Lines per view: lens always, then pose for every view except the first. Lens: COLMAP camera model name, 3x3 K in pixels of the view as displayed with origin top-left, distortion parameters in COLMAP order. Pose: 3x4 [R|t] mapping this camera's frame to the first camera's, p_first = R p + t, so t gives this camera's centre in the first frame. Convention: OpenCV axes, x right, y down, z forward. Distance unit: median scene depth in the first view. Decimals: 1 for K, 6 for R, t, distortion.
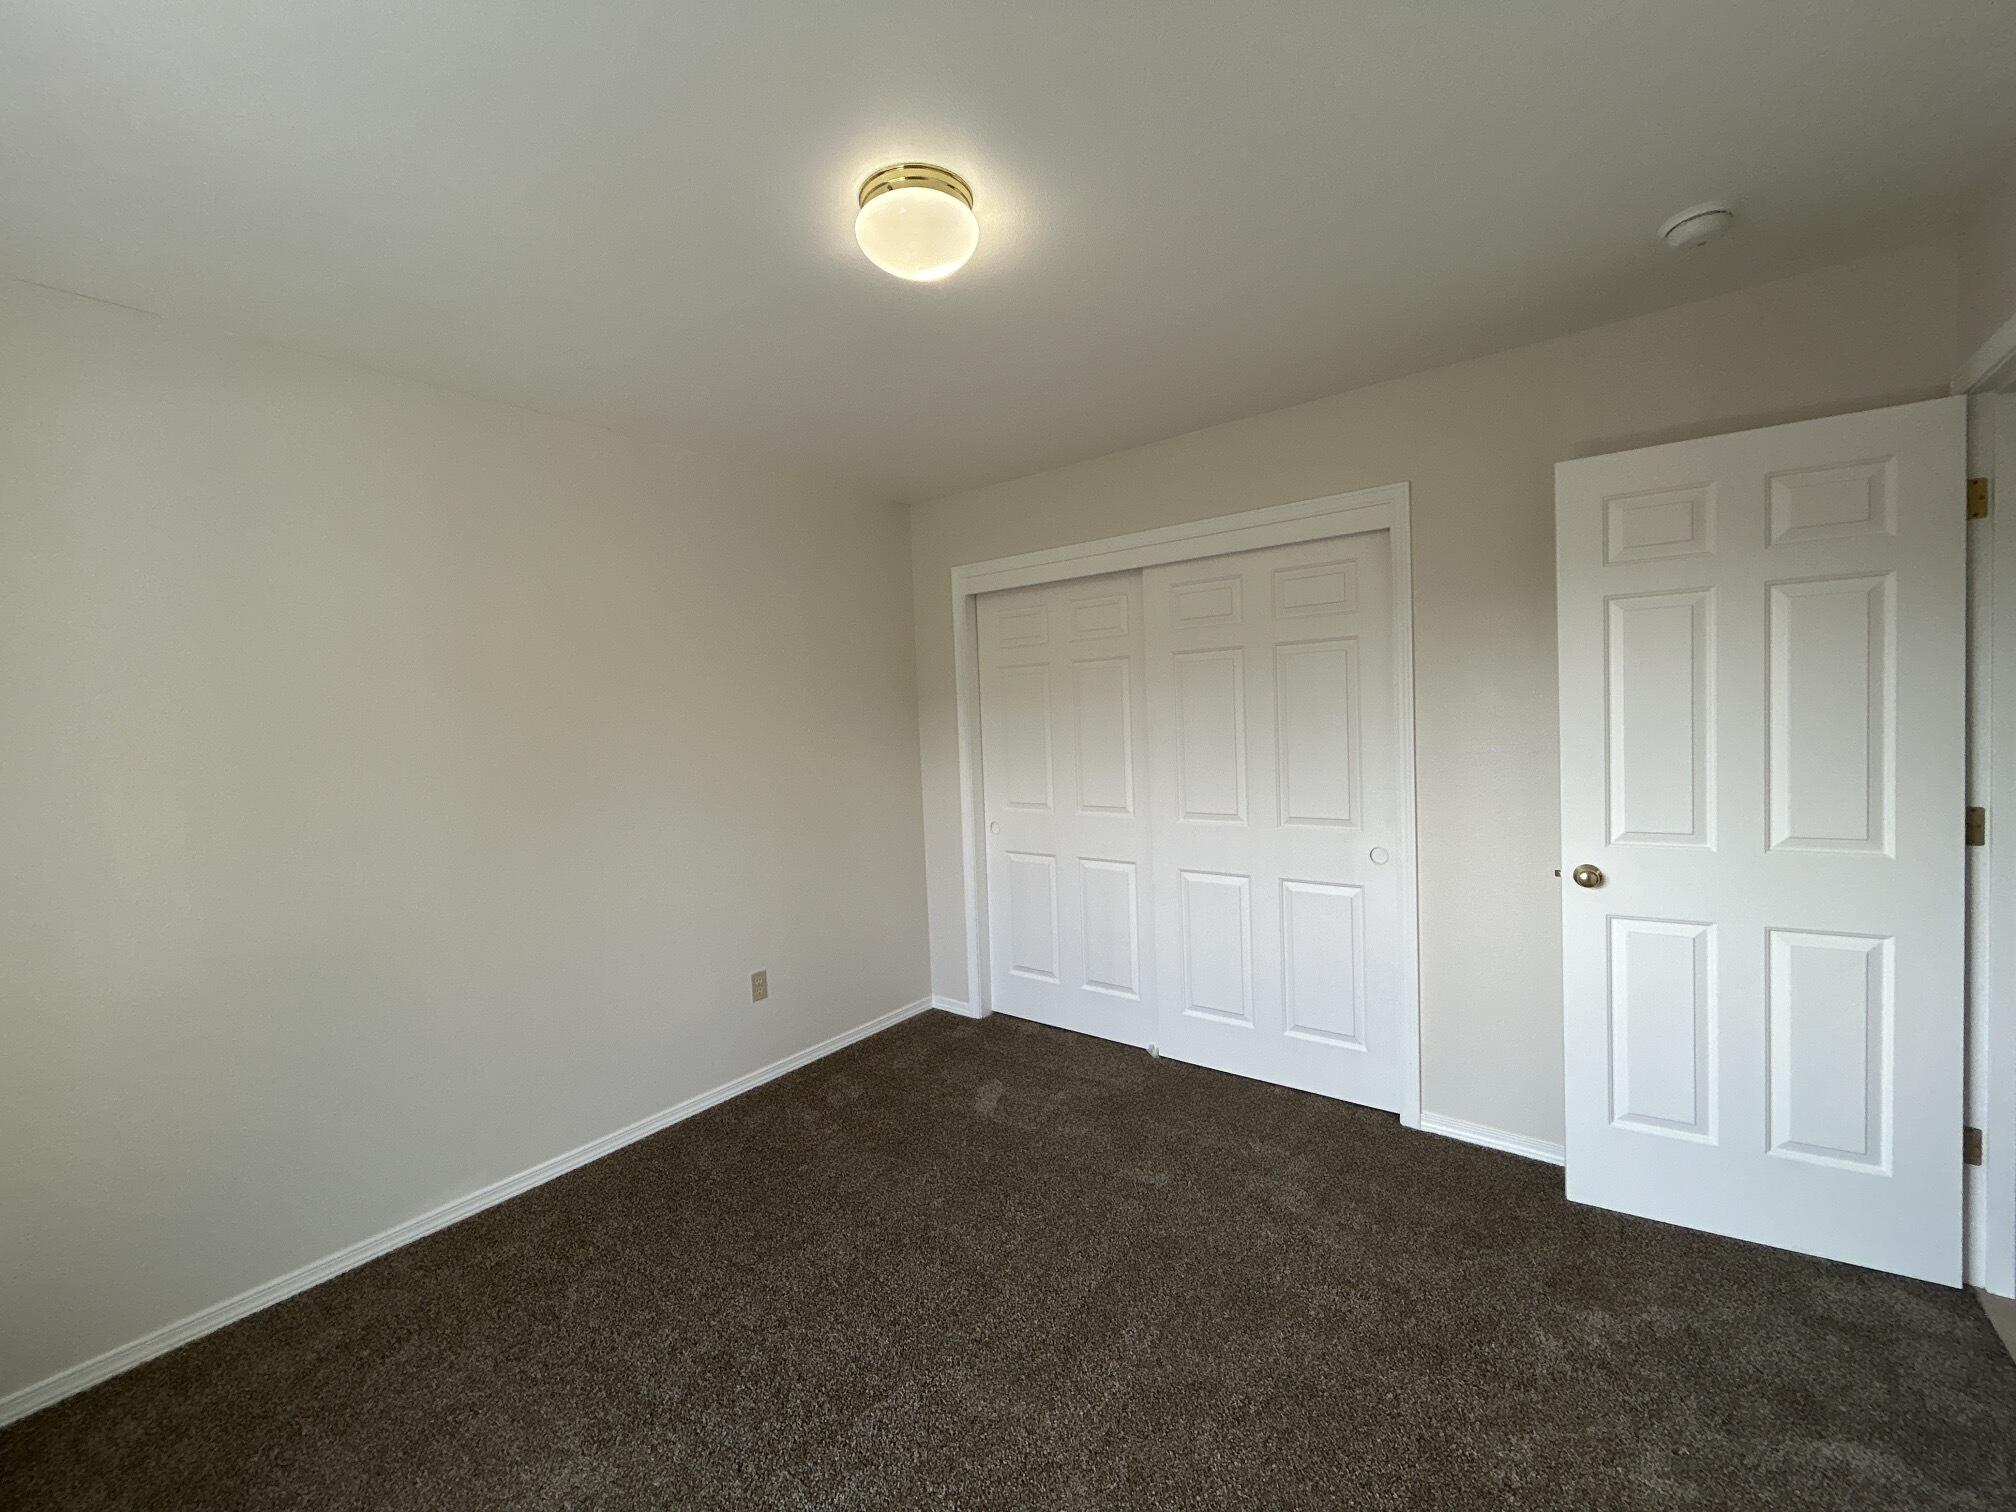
lens RADIAL K [[819.5, 0, 1007.2], [0, 819.5, 754.4], [0, 0, 1]] dist [-0.002347, -0.000071]
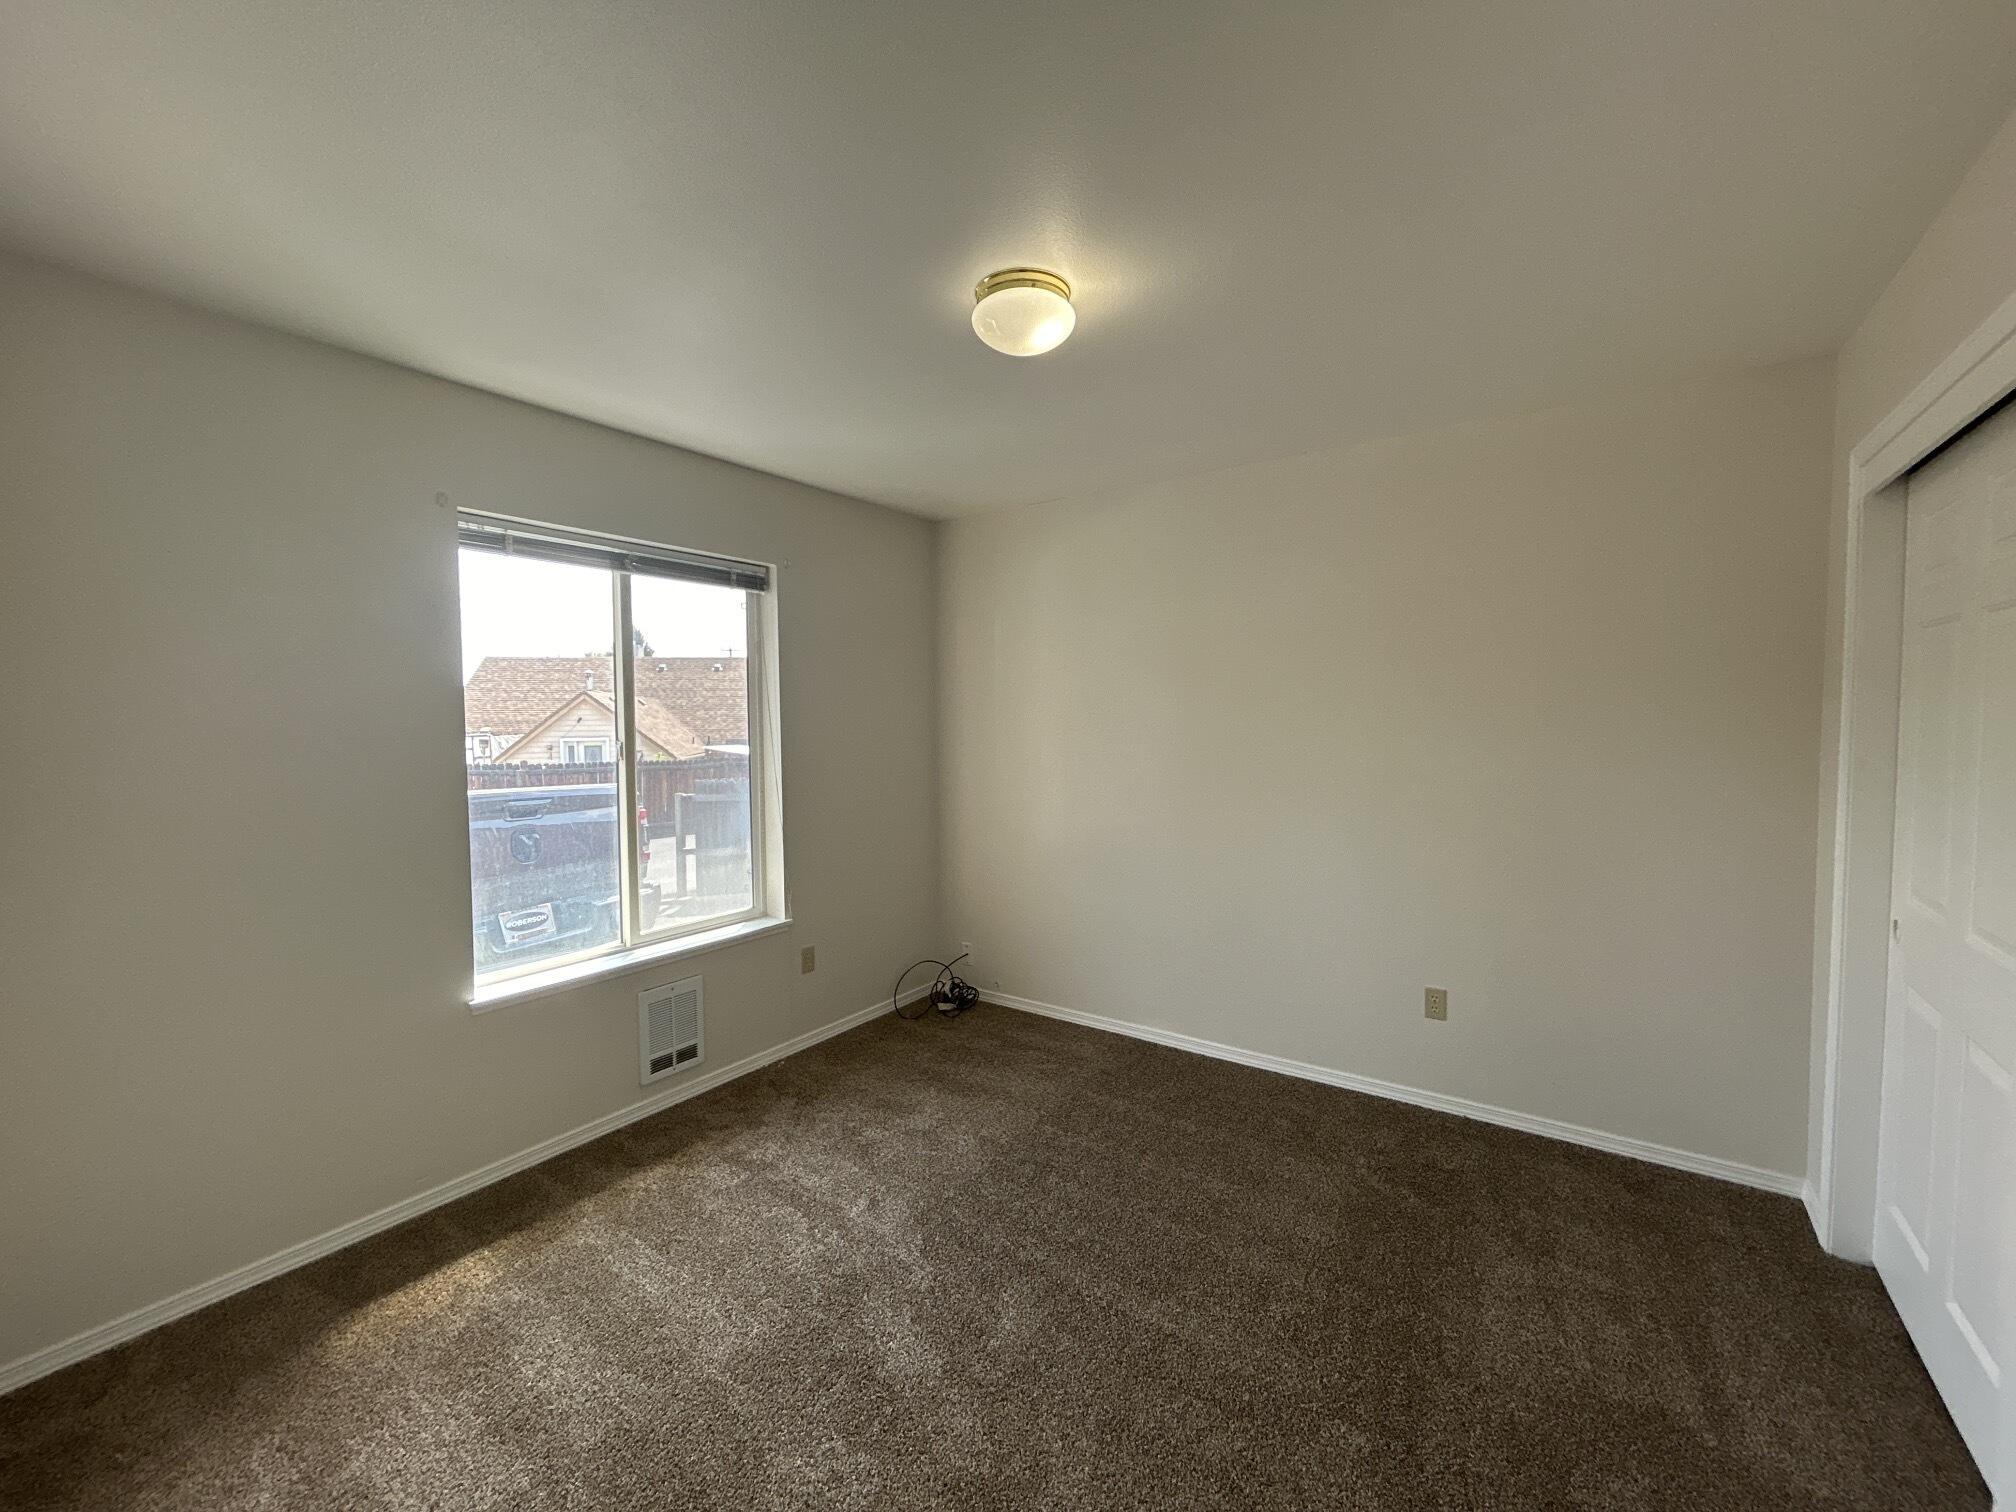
lens RADIAL K [[818.7, 0, 1005.3], [0, 818.7, 751.9], [0, 0, 1]] dist [0.000769, 0.000758]
pose [[0.019566, 0.073455, -0.997107, 0.635892], [-0.034392, 0.996757, 0.072755, -0.053209], [0.999217, 0.032869, 0.022029, 0.535340]]
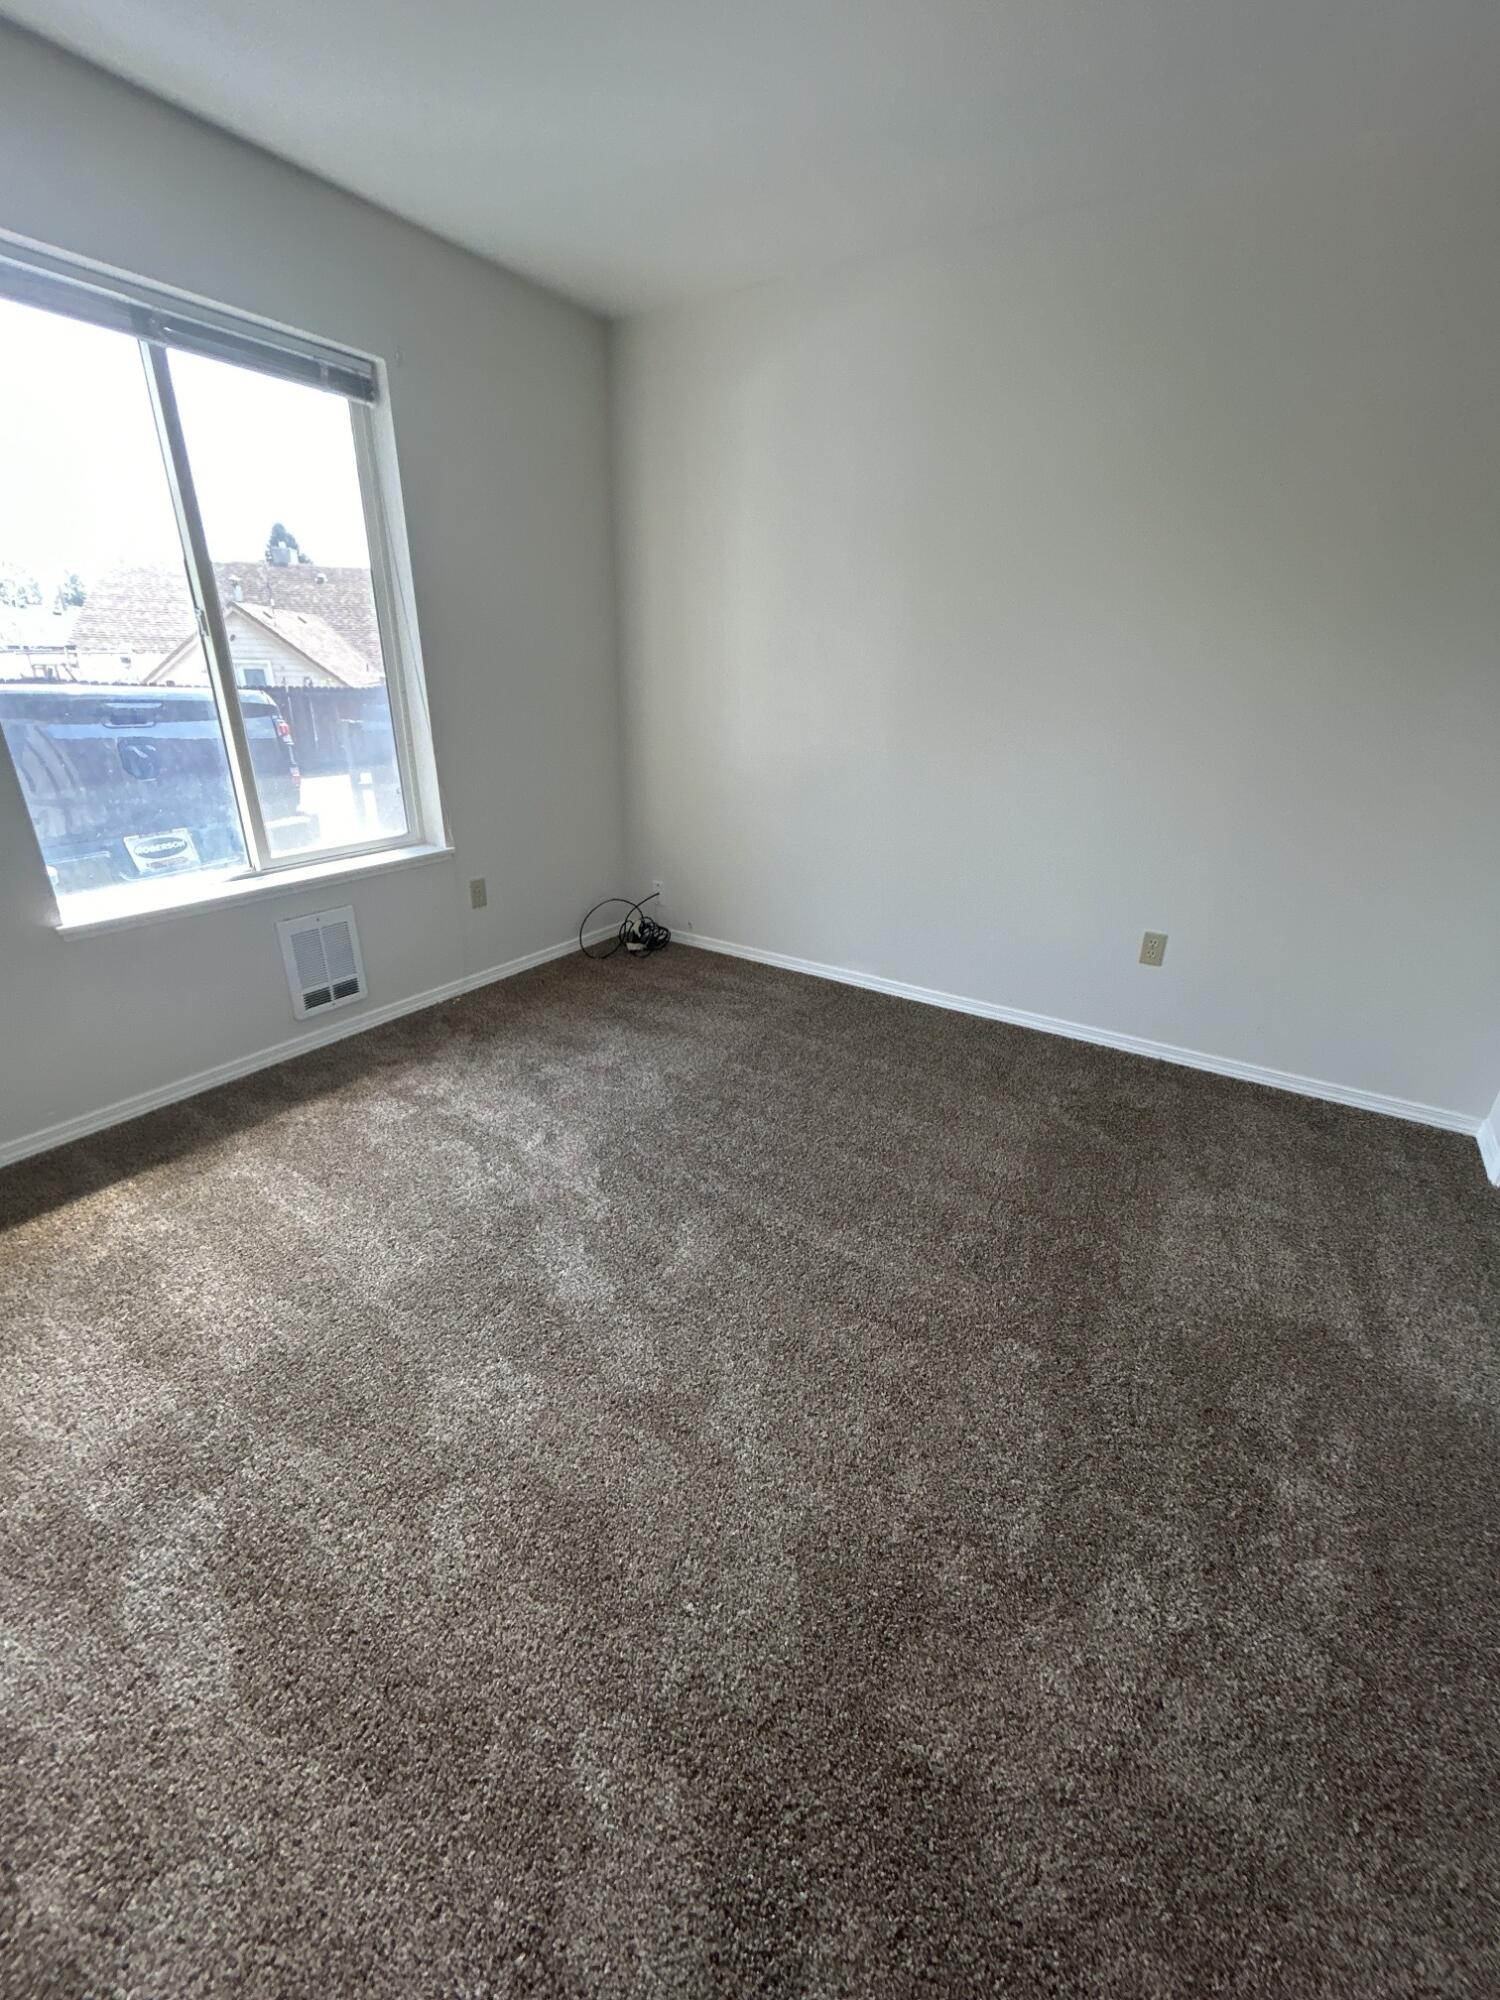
lens RADIAL K [[813.0, 0, 759.0], [0, 813.0, 994.4], [0, 0, 1]] dist [-0.002347, -0.000071]
pose [[0.069767, 0.411429, -0.908768, 0.507923], [-0.071406, 0.910710, 0.406827, 0.008640], [0.995004, 0.036509, 0.092916, 0.558840]]
